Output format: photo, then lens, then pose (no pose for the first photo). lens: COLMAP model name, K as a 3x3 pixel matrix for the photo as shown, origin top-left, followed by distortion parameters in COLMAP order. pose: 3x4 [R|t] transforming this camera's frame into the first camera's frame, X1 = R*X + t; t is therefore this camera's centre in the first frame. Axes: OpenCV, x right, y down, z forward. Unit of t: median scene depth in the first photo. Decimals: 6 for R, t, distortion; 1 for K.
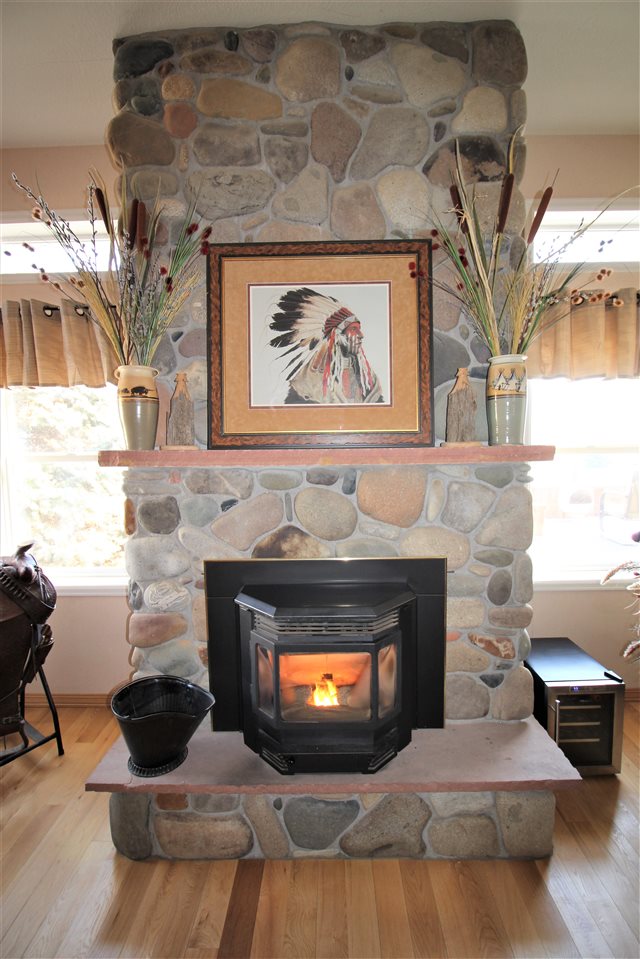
lens RADIAL K [[444.7, 0, 324.9], [0, 444.7, 480.1], [0, 0, 1]] dist [-0.002480, -0.010321]
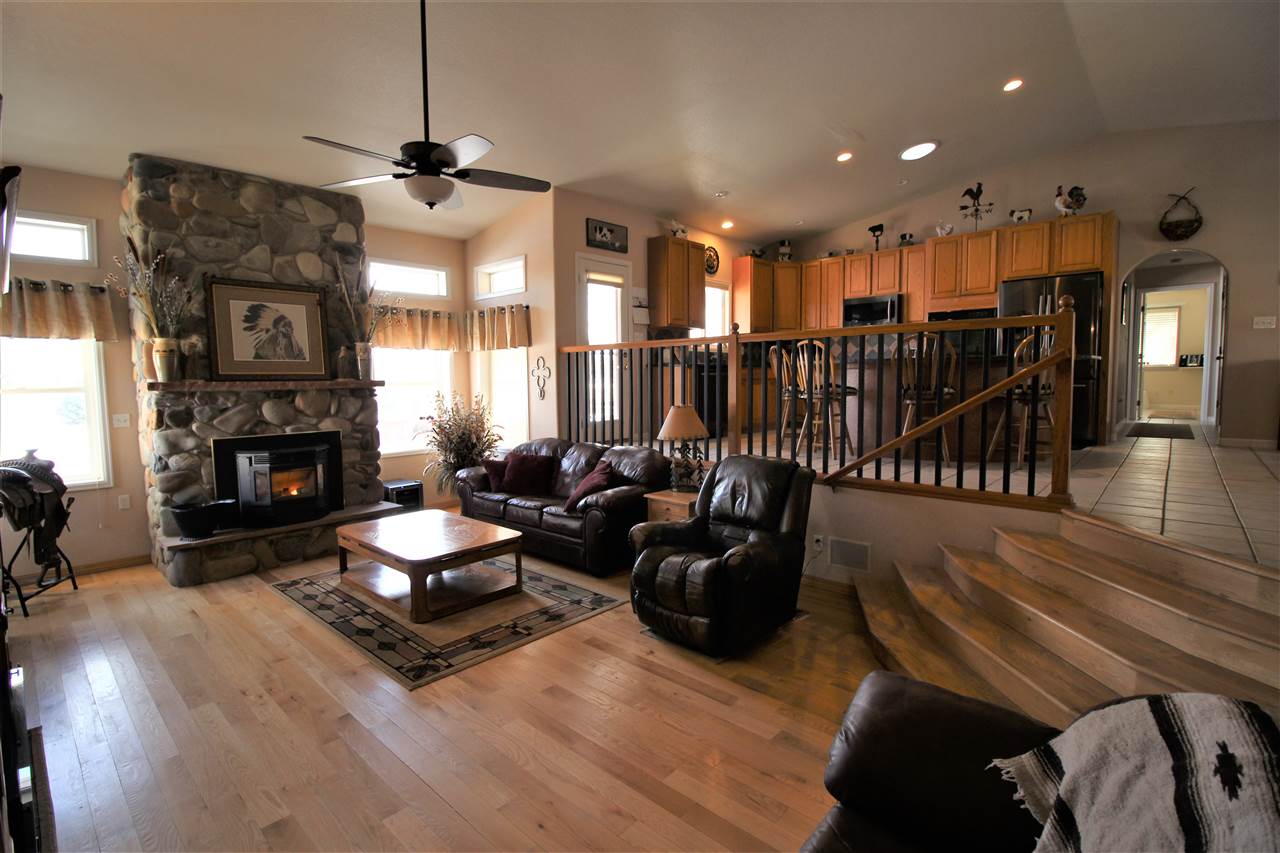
lens RADIAL K [[593.6, 0, 637.6], [0, 593.6, 422.6], [0, 0, 1]] dist [-0.002480, -0.010321]
pose [[0.668330, -0.047718, 0.742333, -0.937209], [0.059440, 0.998175, 0.010649, 0.190845], [-0.741486, 0.037007, 0.669947, -2.098232]]
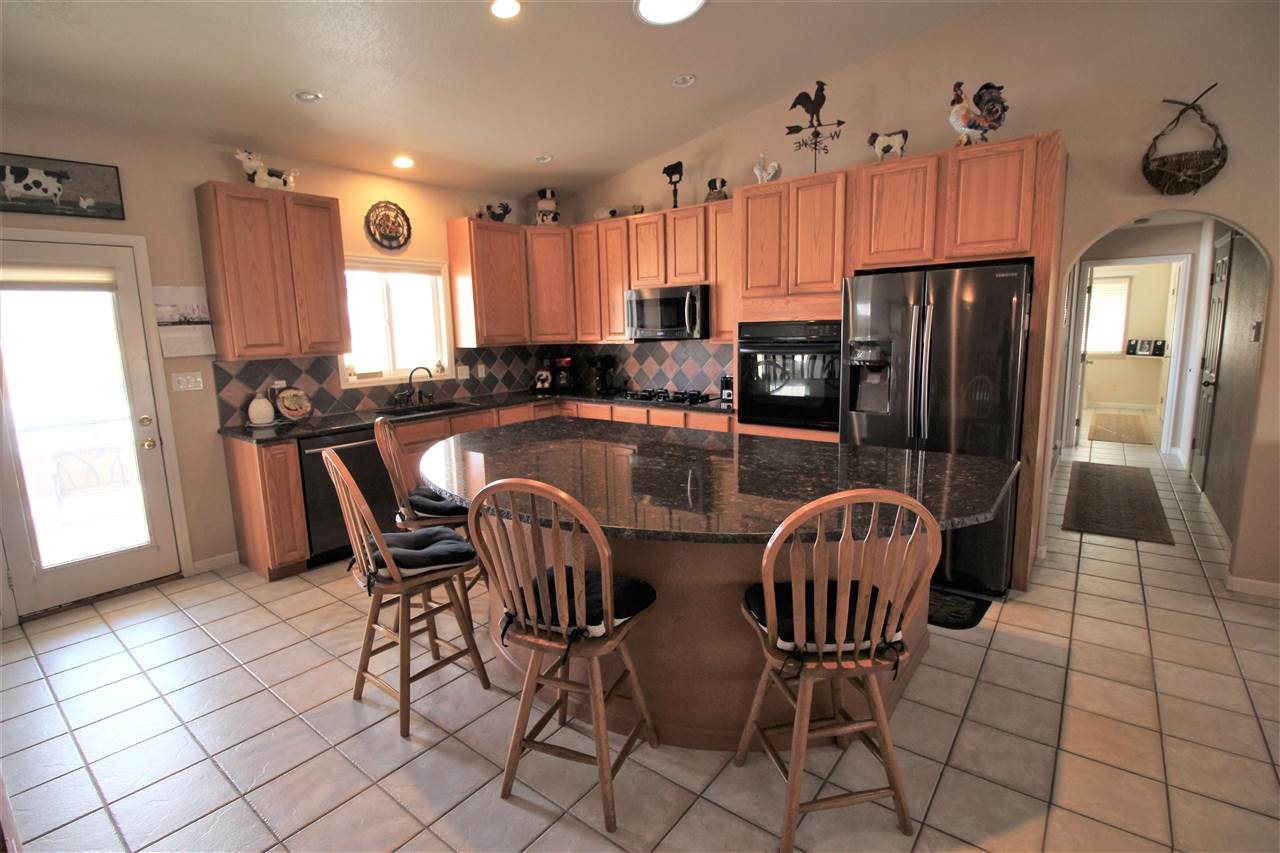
lens RADIAL K [[593.6, 0, 640.0], [0, 593.6, 422.4], [0, 0, 1]] dist [-0.002480, -0.010321]
pose [[0.605182, -0.127027, 0.785887, 1.237723], [0.079816, 0.991895, 0.098861, -0.250845], [-0.792075, 0.002897, 0.610416, -1.987553]]
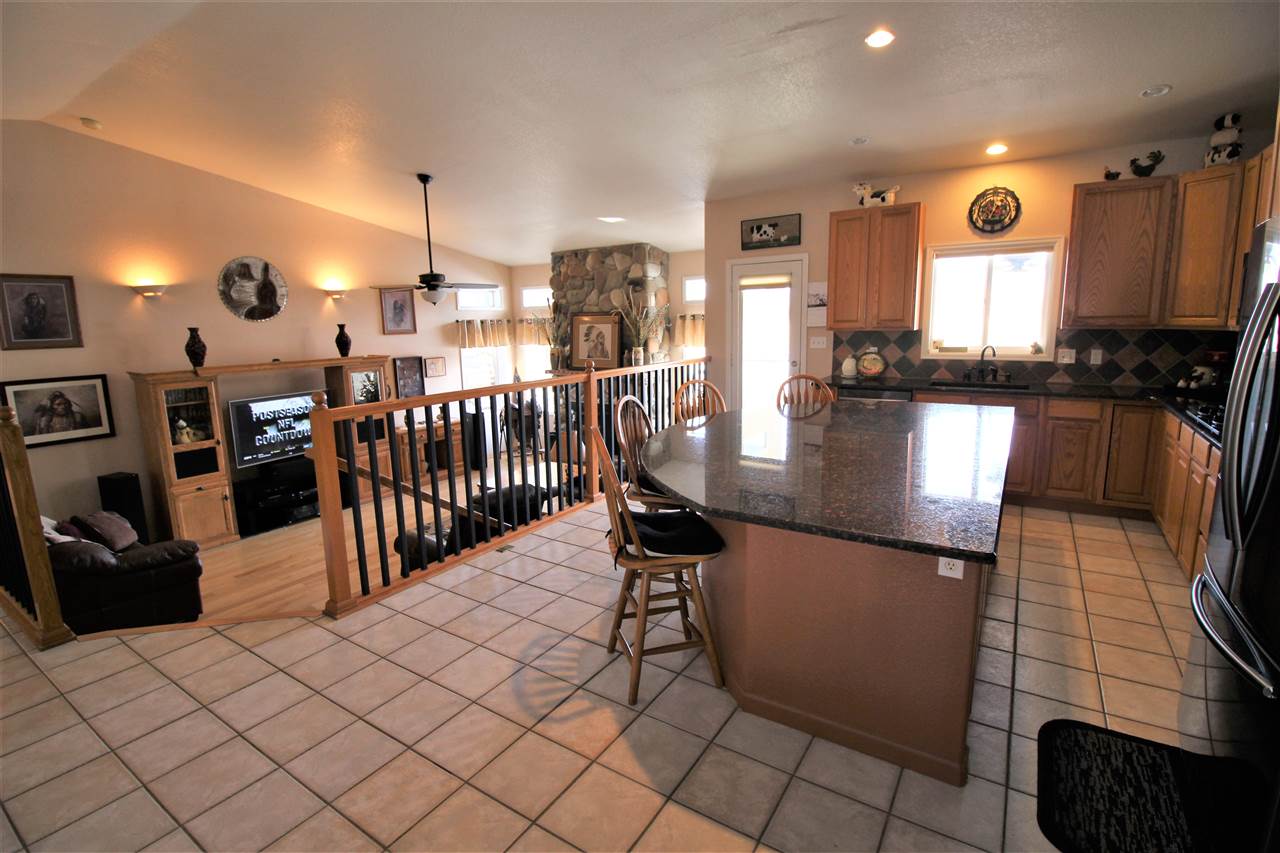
lens RADIAL K [[593.6, 0, 637.9], [0, 593.6, 422.1], [0, 0, 1]] dist [-0.002480, -0.010321]
pose [[0.842665, 0.089861, -0.530886, 2.784821], [-0.034833, 0.993008, 0.112793, -0.214962], [0.537310, -0.076555, 0.839903, -2.761118]]
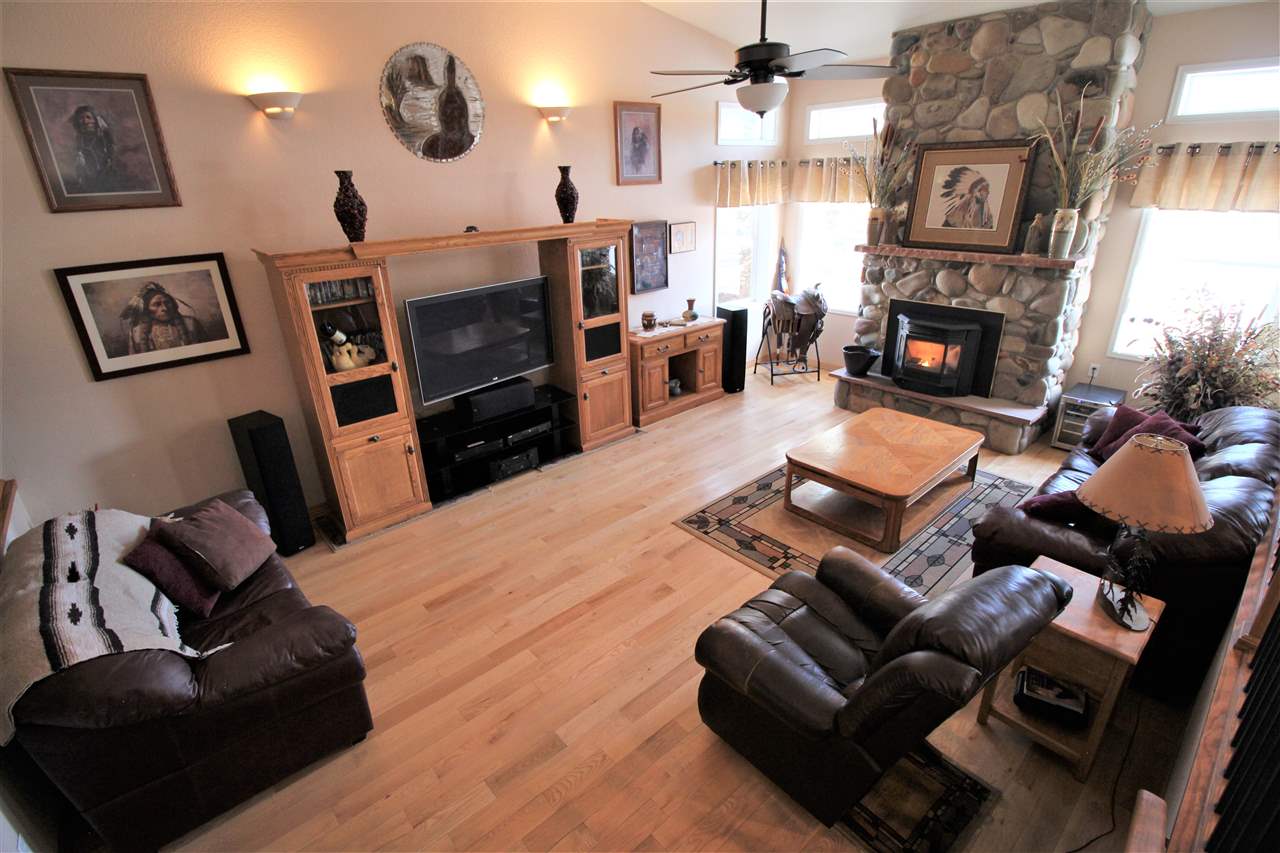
lens RADIAL K [[593.6, 0, 641.7], [0, 593.6, 423.0], [0, 0, 1]] dist [-0.002480, -0.010321]
pose [[0.672905, 0.278769, -0.685191, 1.110725], [-0.038756, 0.938287, 0.343680, -0.209379], [0.738713, -0.204709, 0.642182, -1.980839]]
